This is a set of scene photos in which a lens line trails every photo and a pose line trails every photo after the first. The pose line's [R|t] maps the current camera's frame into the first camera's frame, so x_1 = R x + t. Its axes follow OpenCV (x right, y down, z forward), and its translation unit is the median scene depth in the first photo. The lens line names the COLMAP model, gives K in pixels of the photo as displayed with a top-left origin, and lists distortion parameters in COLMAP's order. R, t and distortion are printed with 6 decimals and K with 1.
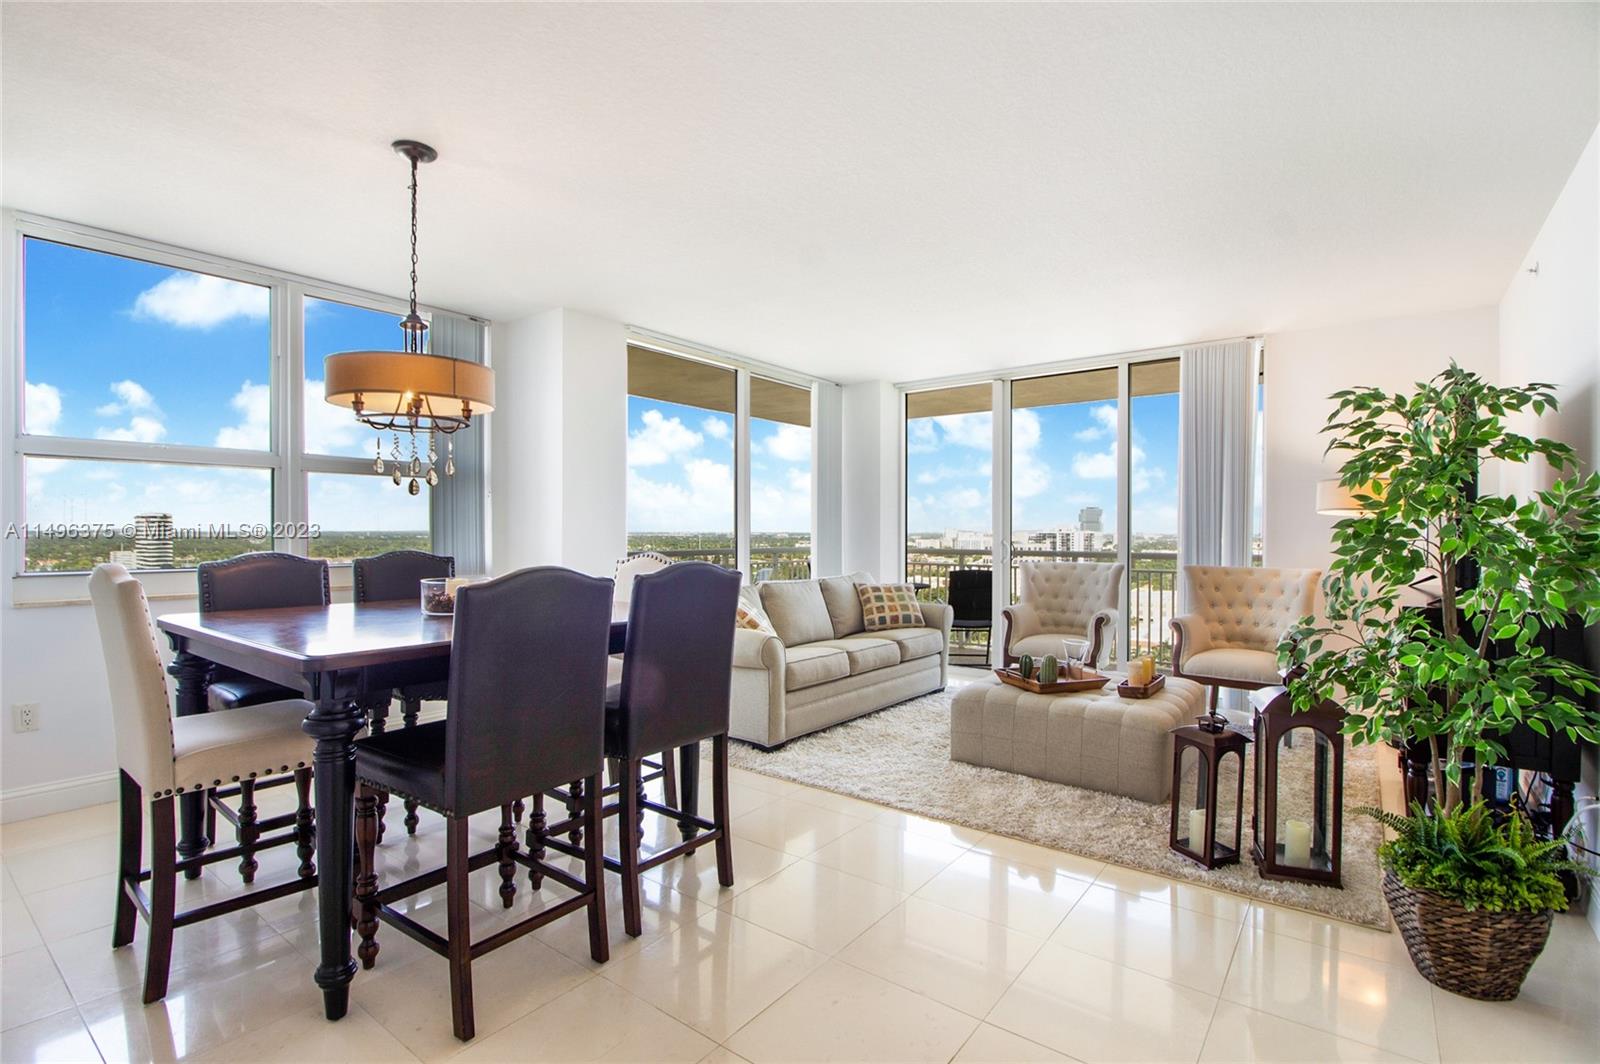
lens RADIAL K [[744.8, 0, 816.4], [0, 744.8, 532.1], [0, 0, 1]] dist [0.000442, -0.009798]
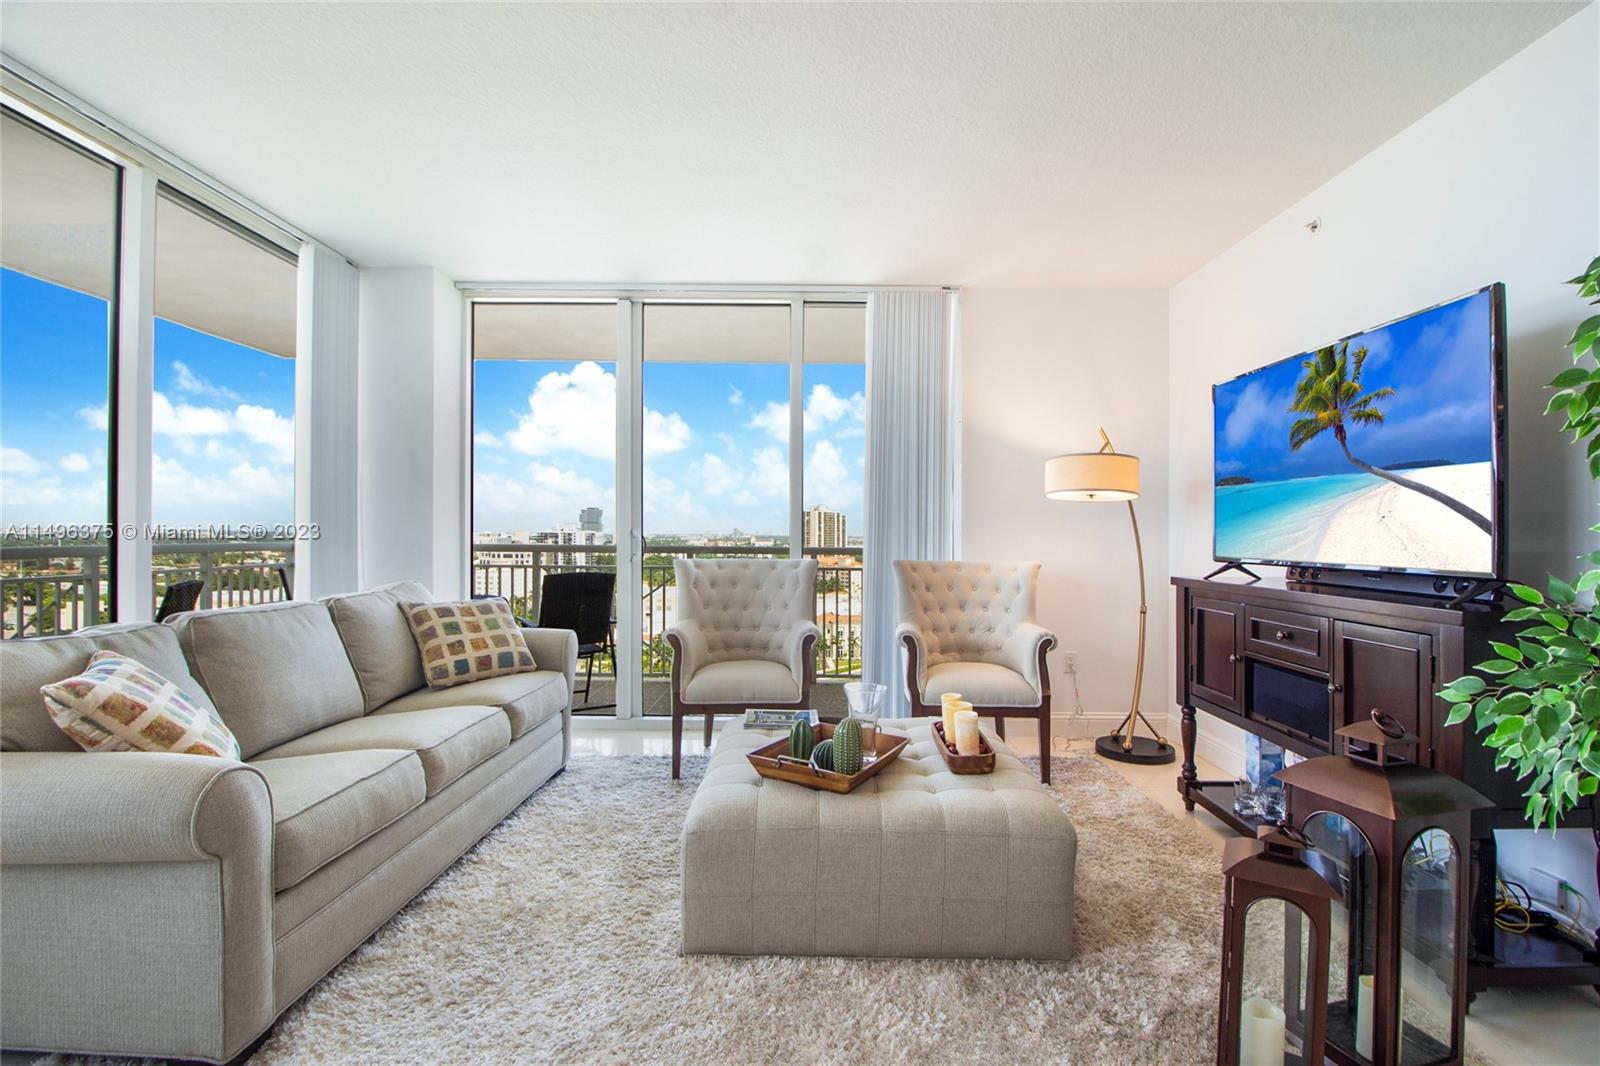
lens RADIAL K [[744.8, 0, 816.4], [0, 744.8, 533.1], [0, 0, 1]] dist [0.000442, -0.009798]
pose [[0.798942, 0.004810, 0.601389, -0.055274], [-0.005920, 0.999982, -0.000133, 0.023416], [-0.601379, -0.003454, 0.798956, 0.588599]]
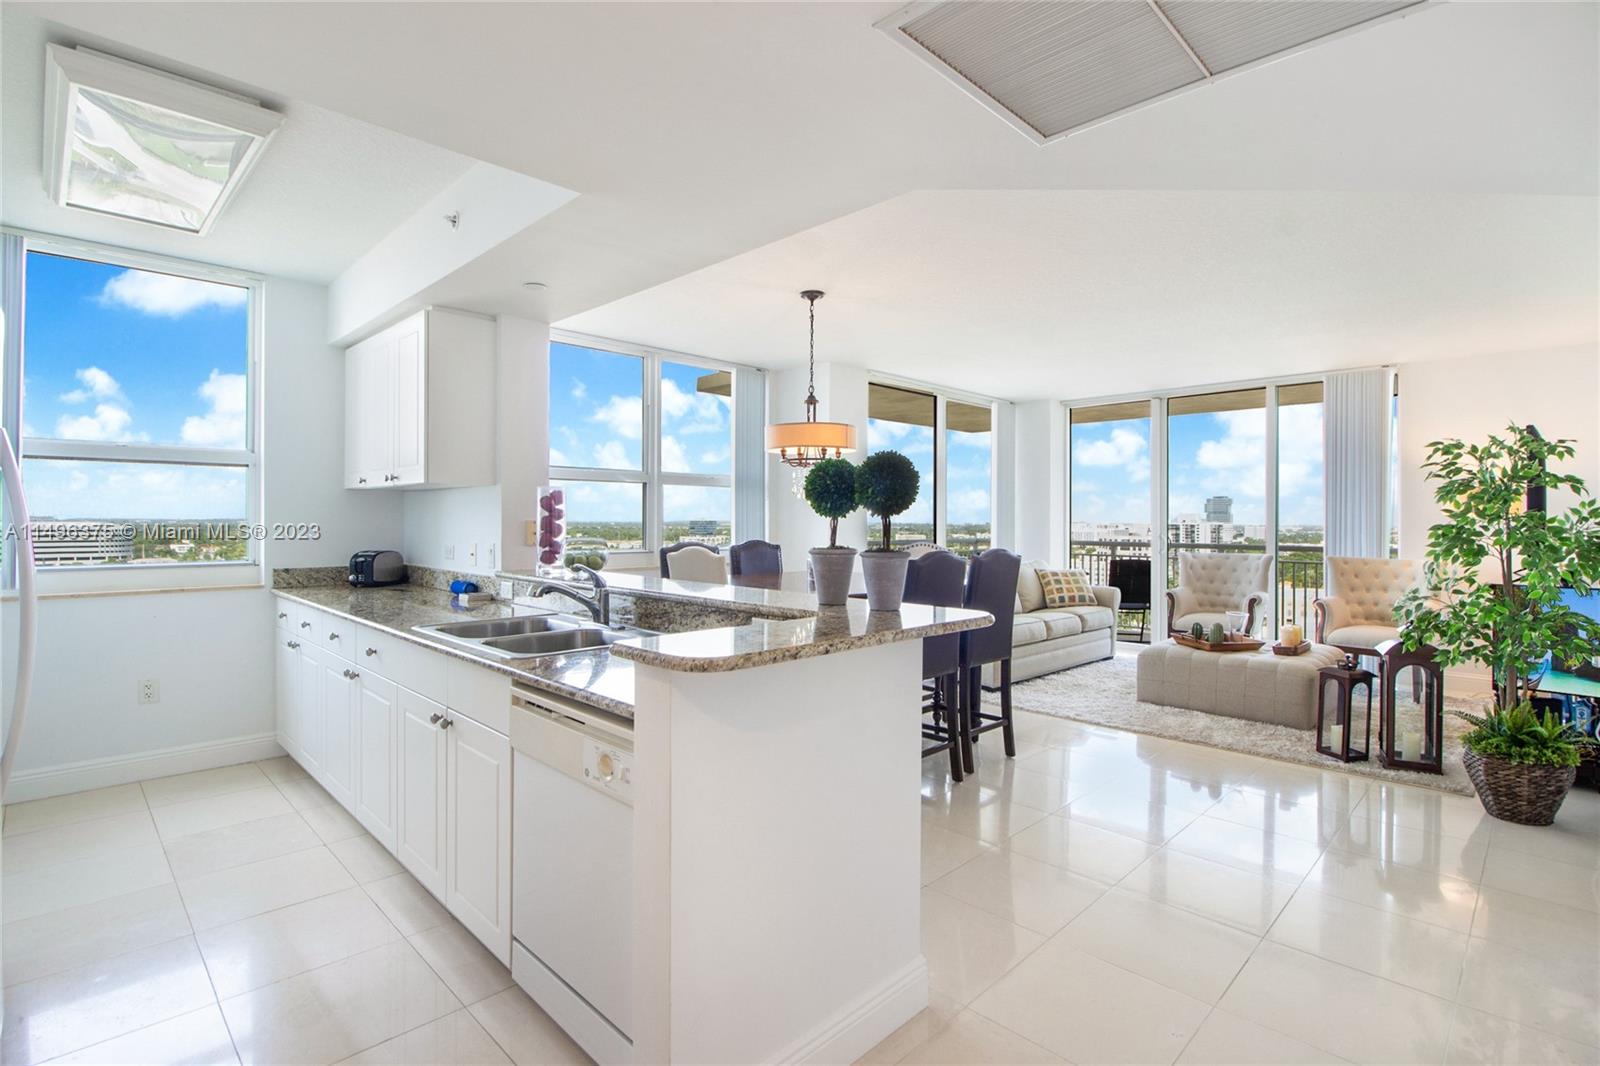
lens RADIAL K [[756.5, 0, 799.1], [0, 756.5, 510.6], [0, 0, 1]] dist [-0.021199, -0.001281]
pose [[0.987766, 0.000614, -0.155943, -0.220970], [-0.003028, 0.999879, -0.015241, -0.011430], [0.155915, 0.015527, 0.987648, -0.452821]]
